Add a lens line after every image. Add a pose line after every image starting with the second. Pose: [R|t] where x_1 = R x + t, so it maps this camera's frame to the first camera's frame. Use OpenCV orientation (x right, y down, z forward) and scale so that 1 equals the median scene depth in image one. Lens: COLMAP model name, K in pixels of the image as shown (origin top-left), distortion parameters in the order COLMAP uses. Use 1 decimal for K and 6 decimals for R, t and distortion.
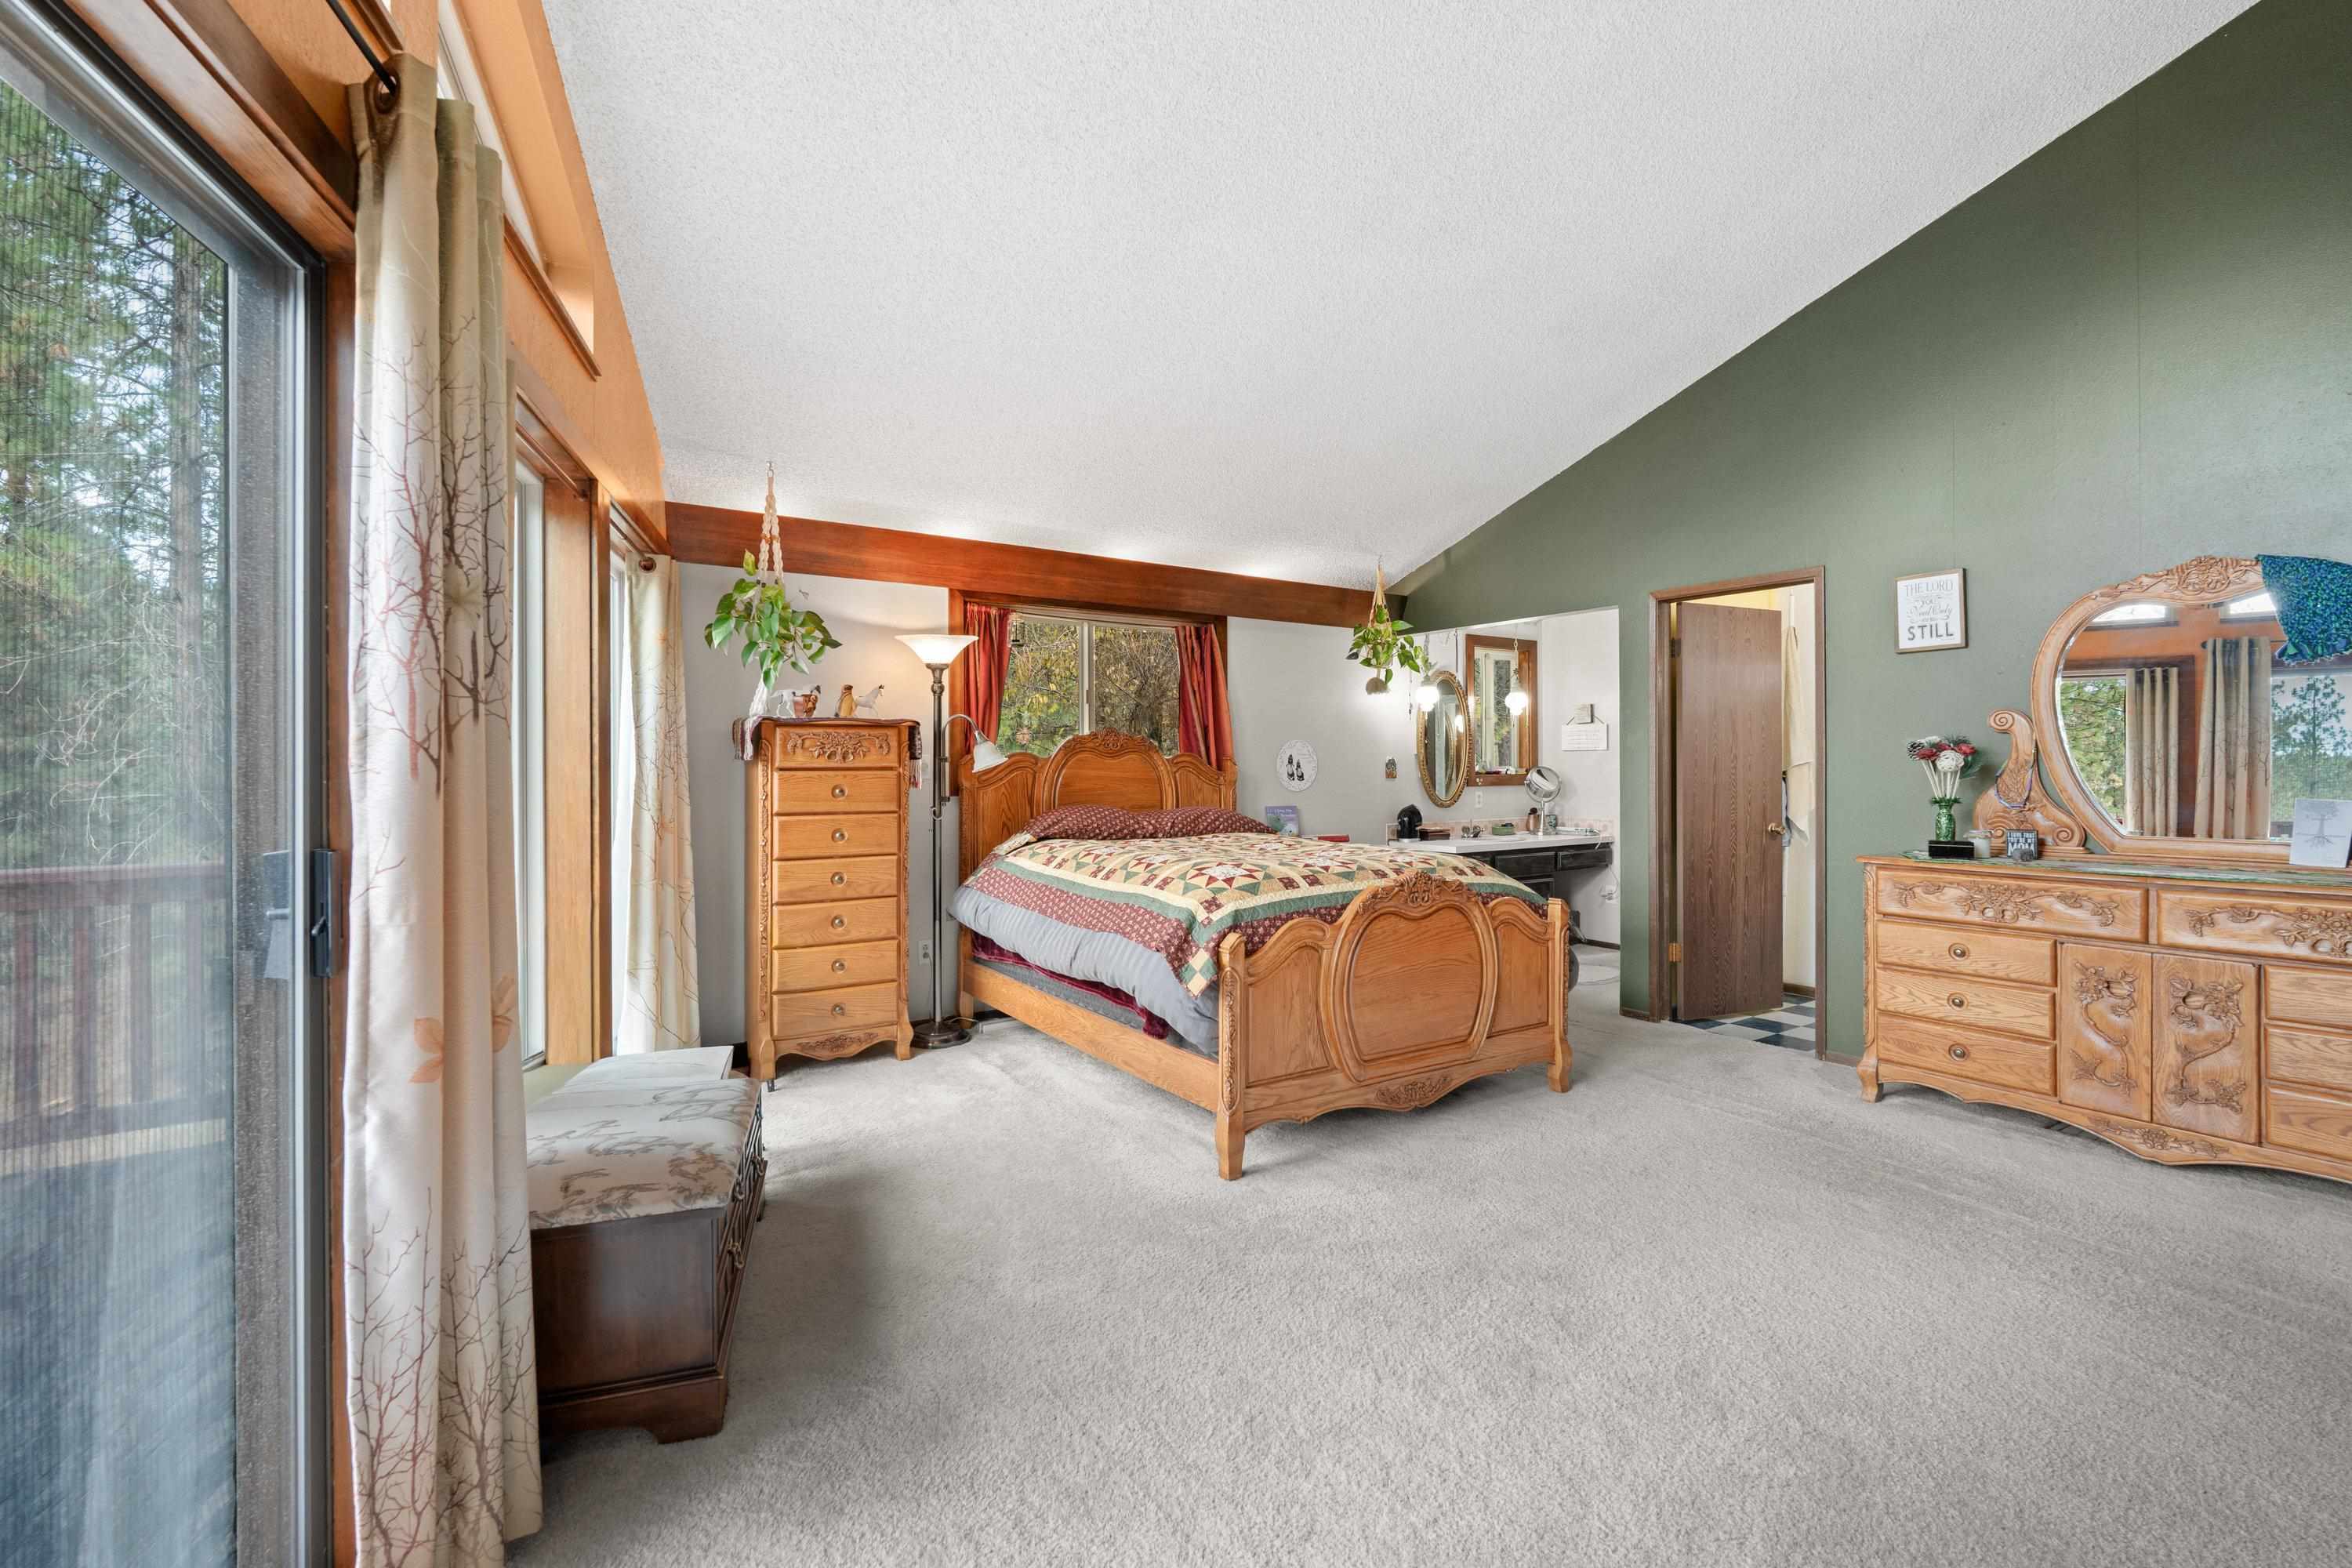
lens RADIAL K [[1027.3, 0, 1164.9], [0, 1027.3, 758.4], [0, 0, 1]] dist [-0.005640, 0.000579]
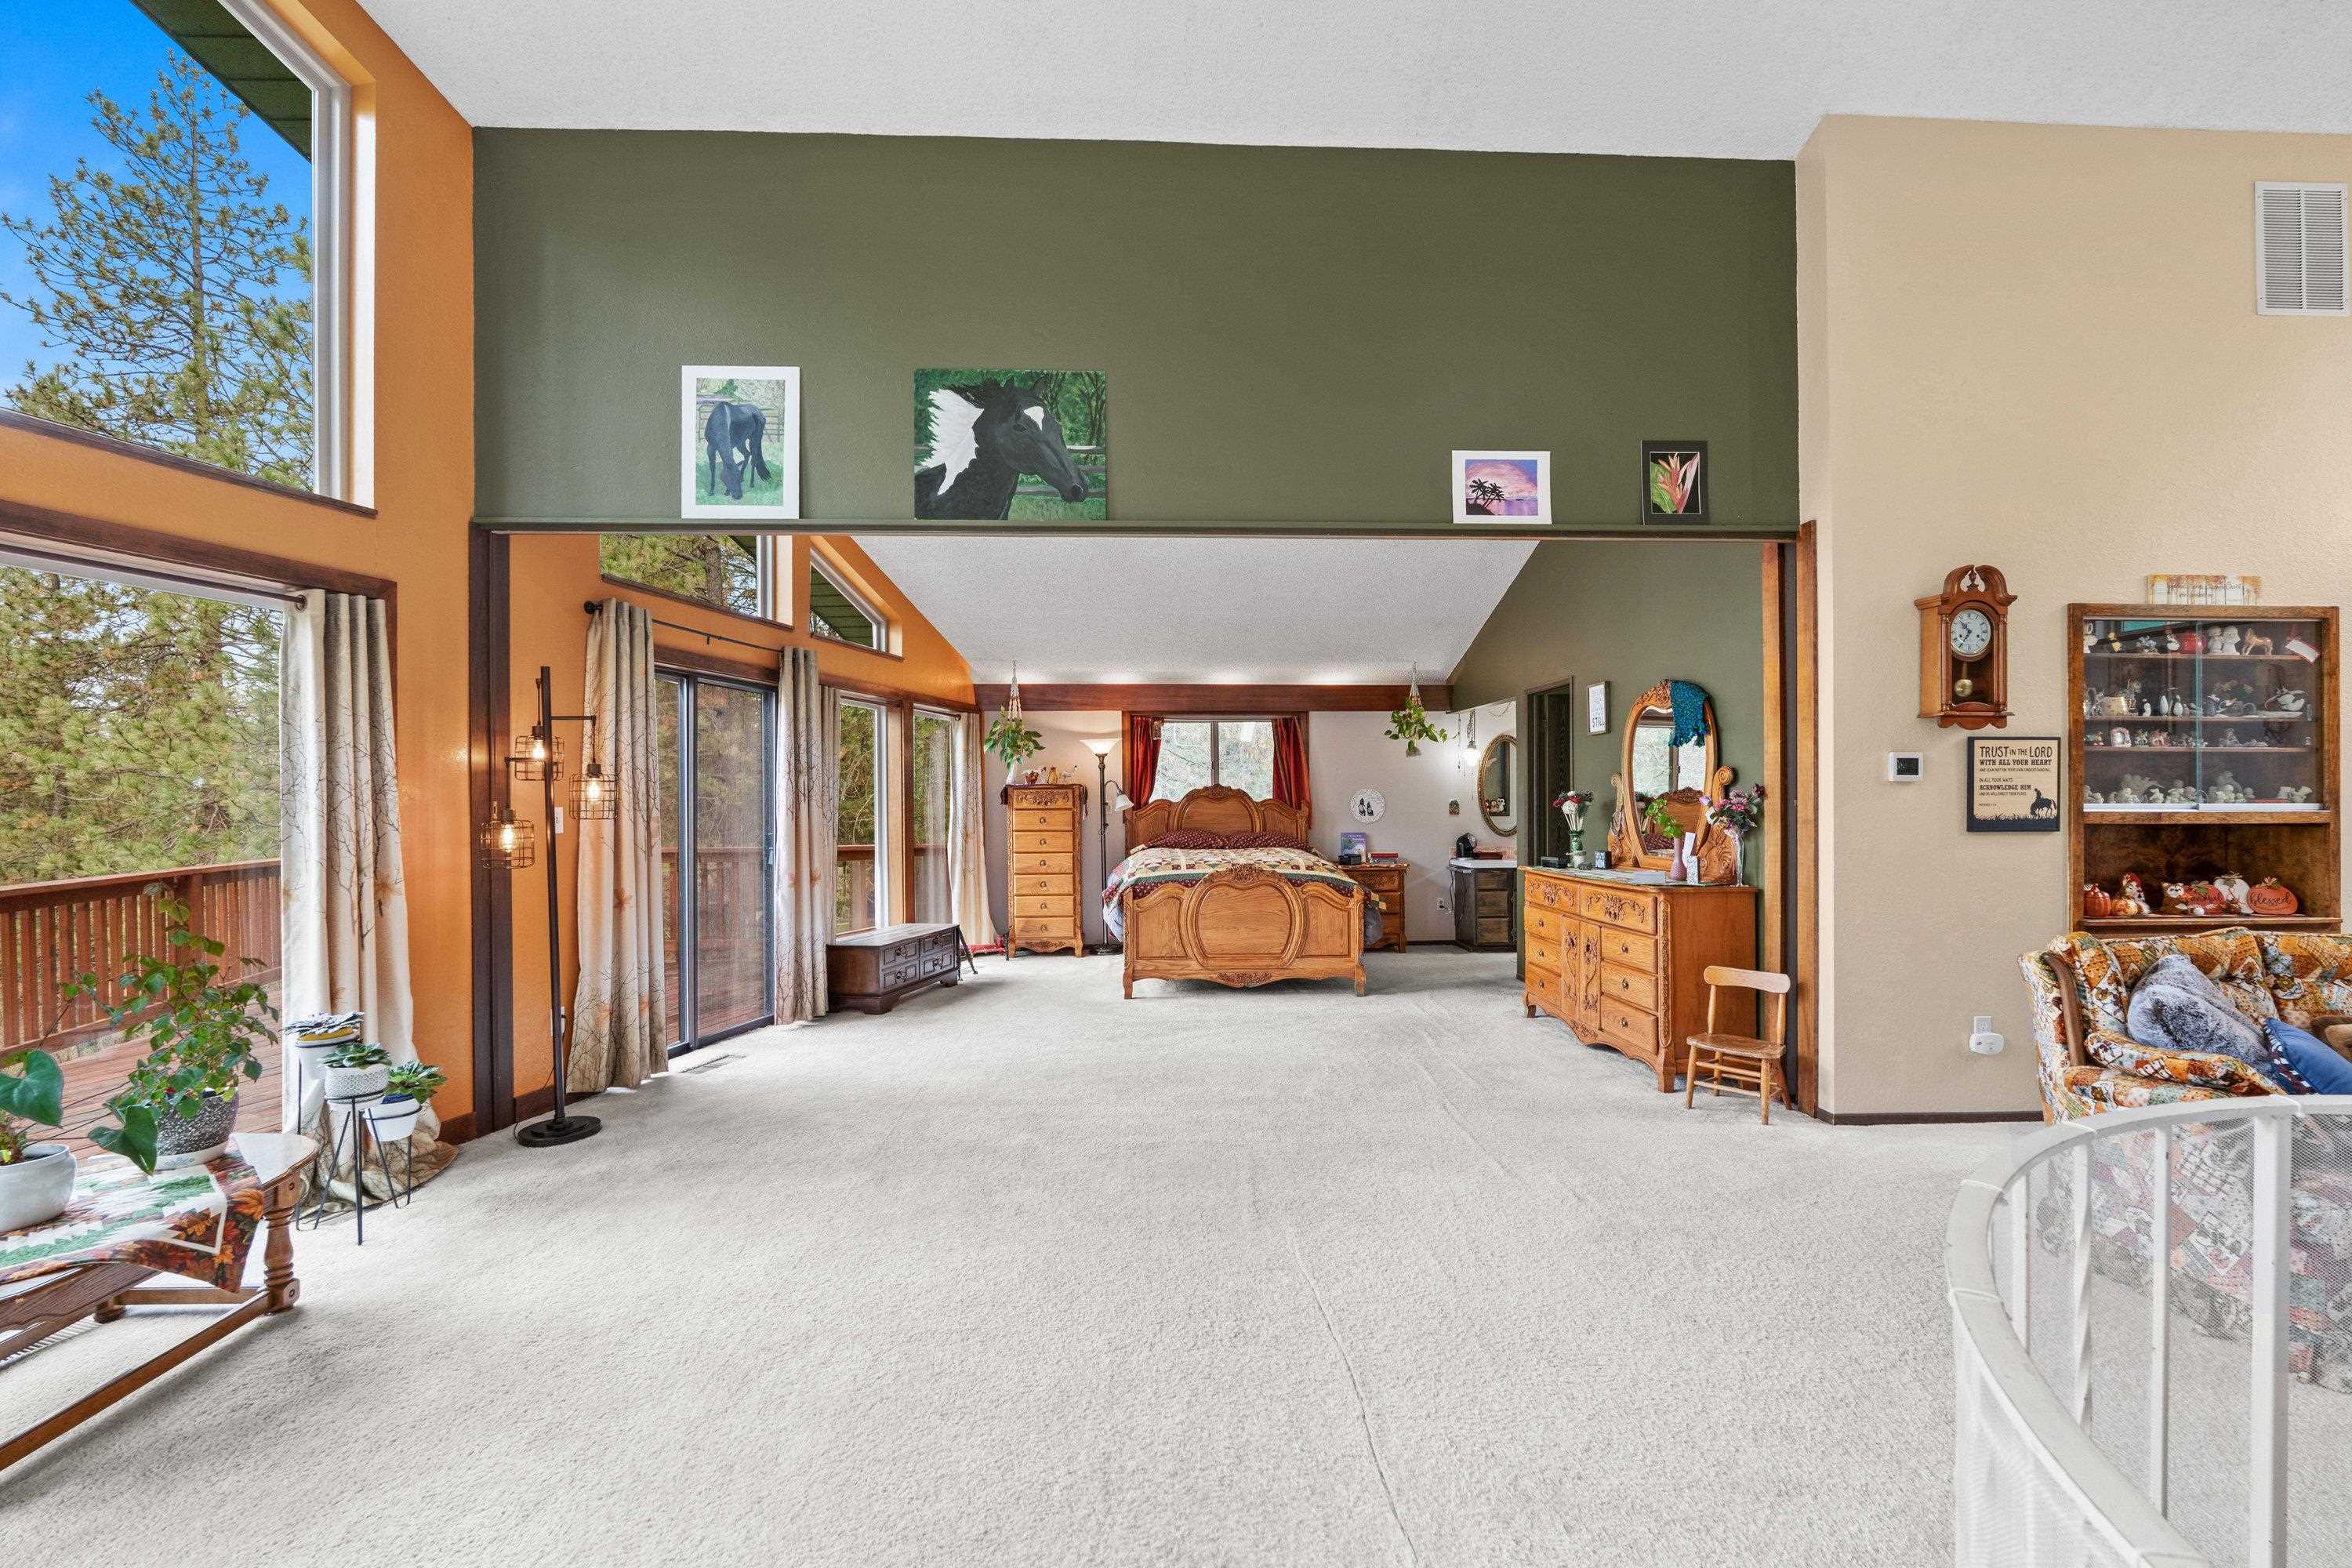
lens RADIAL K [[1027.3, 0, 1181.3], [0, 1027.3, 797.1], [0, 0, 1]] dist [-0.005640, 0.000579]
pose [[0.862861, -0.003146, -0.505431, 0.943601], [0.007517, 0.999950, 0.006608, -0.024955], [0.505385, -0.009501, 0.862842, -0.611069]]
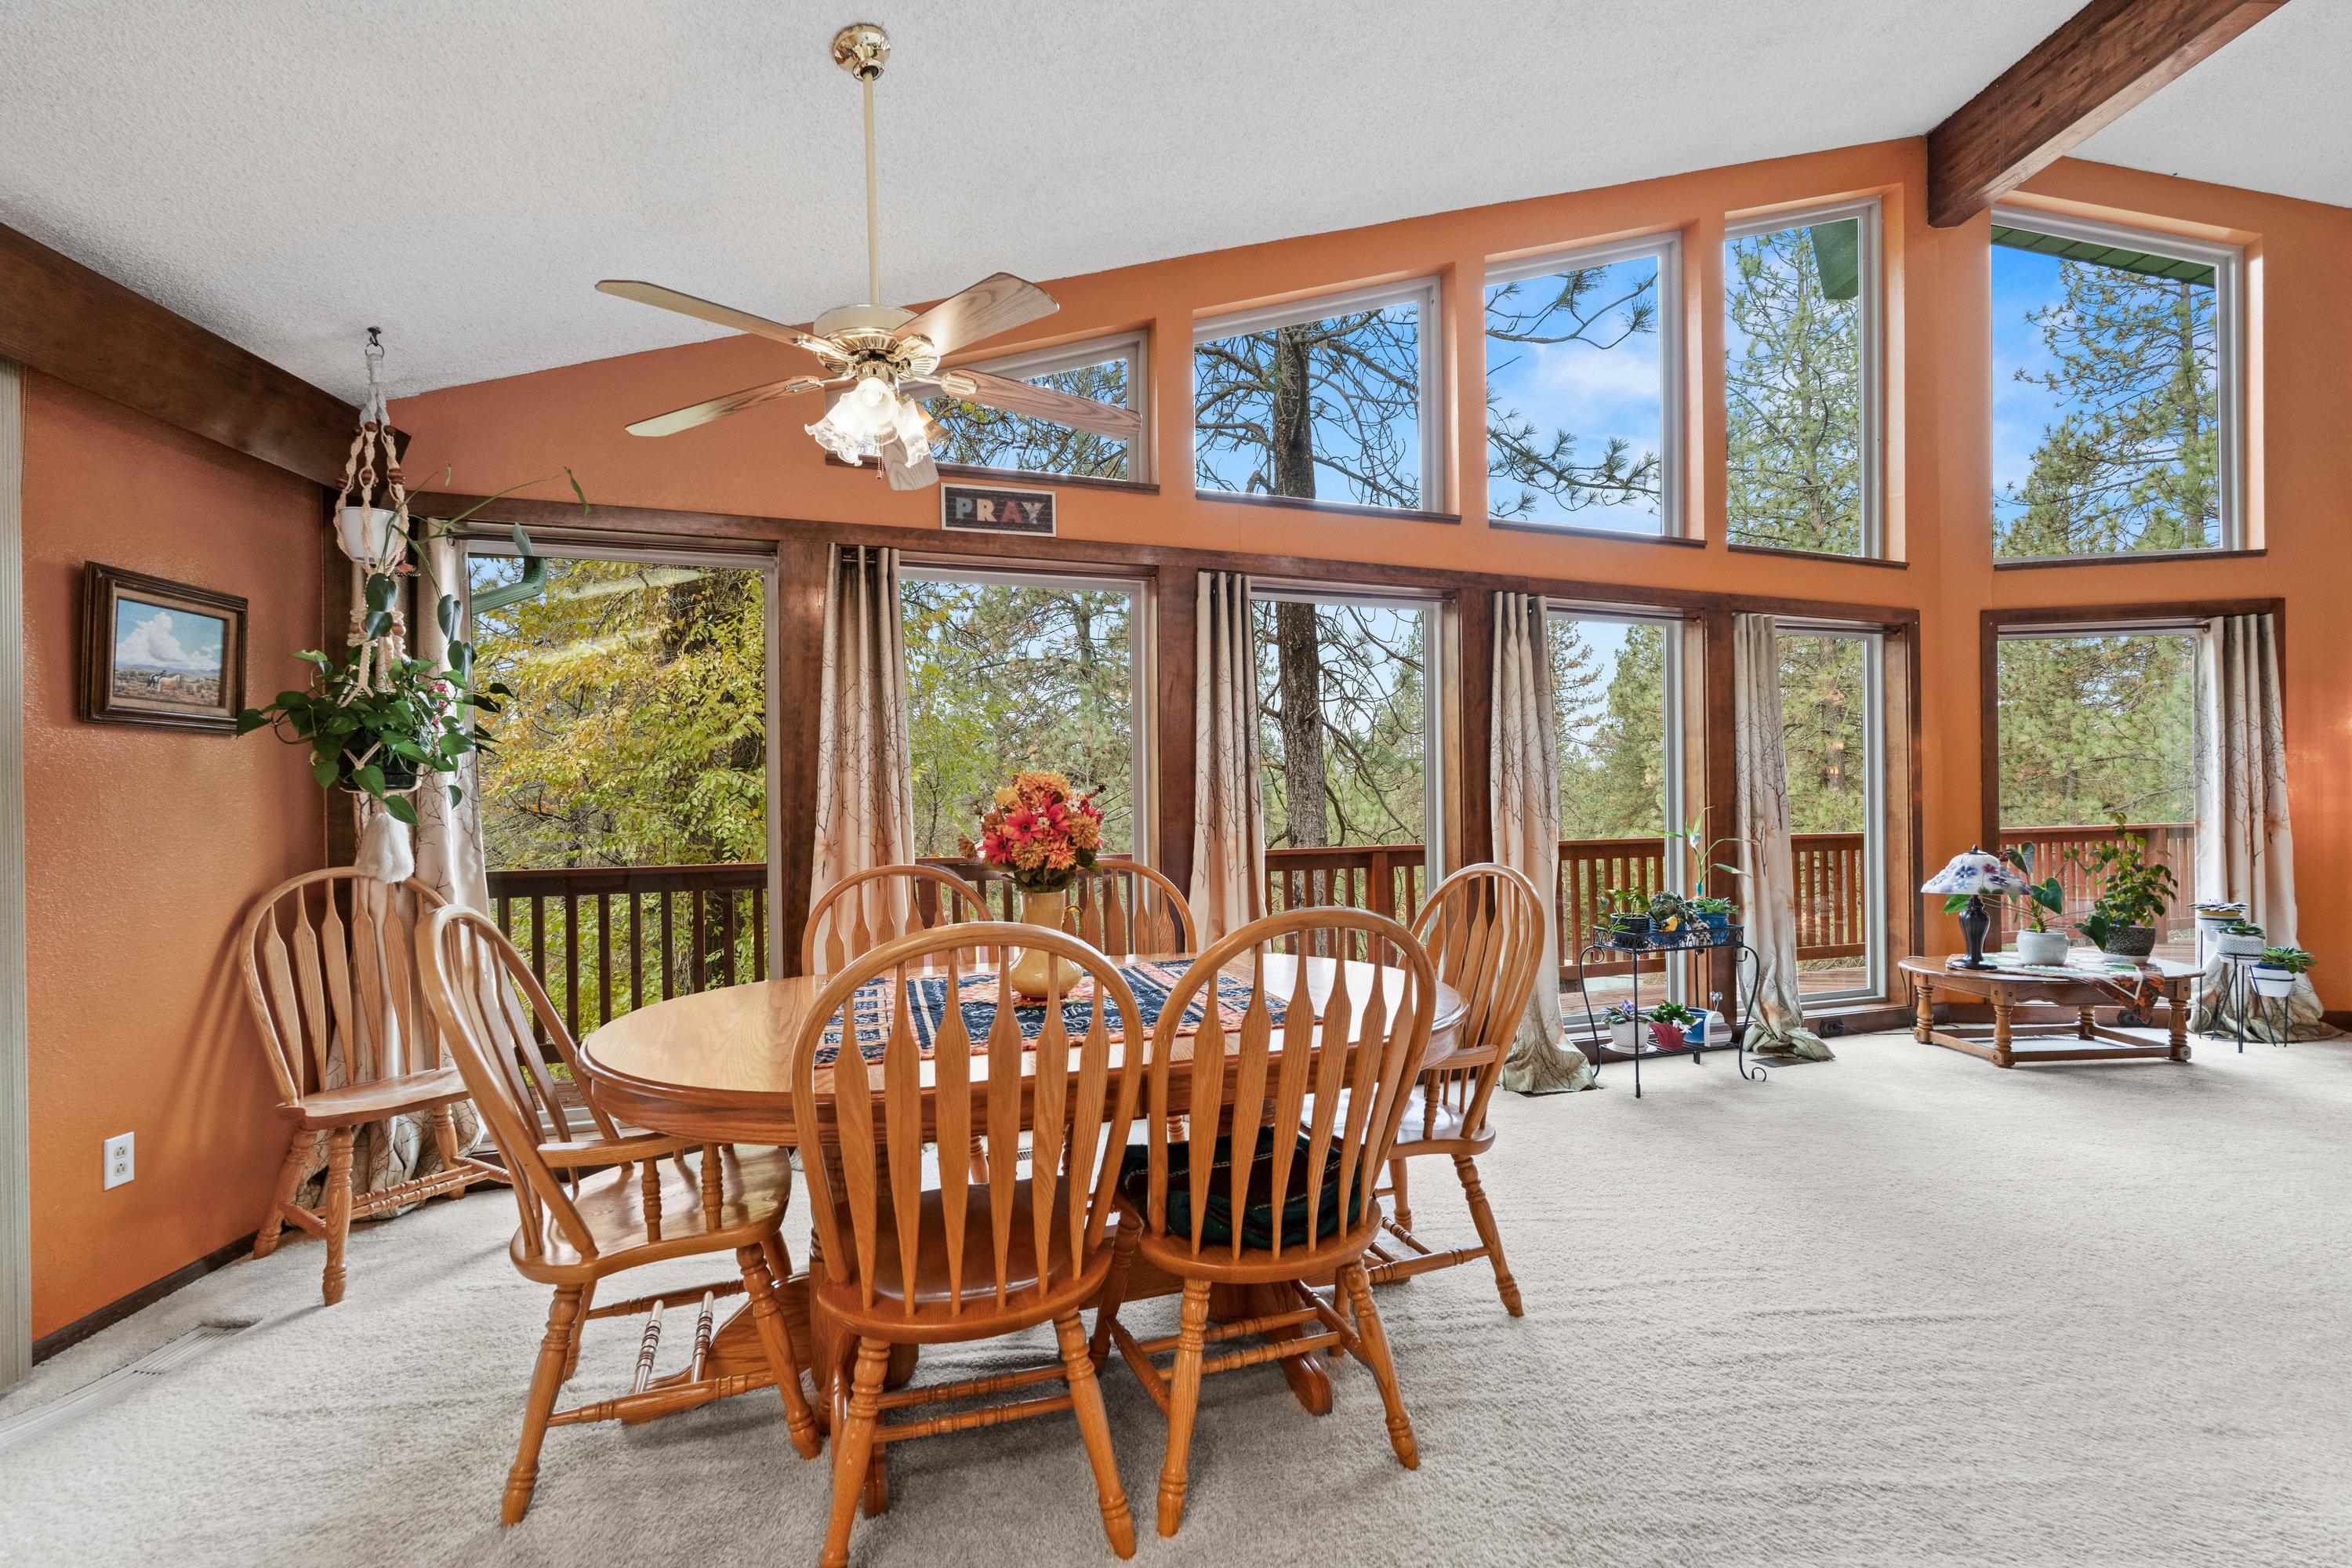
lens RADIAL K [[1027.3, 0, 1184.9], [0, 1027.3, 791.3], [0, 0, 1]] dist [-0.005640, 0.000579]
pose [[-0.484798, 0.000138, -0.874626, 1.584482], [0.012476, 0.999899, -0.006757, 0.007486], [0.874537, -0.014188, -0.484751, -0.736954]]
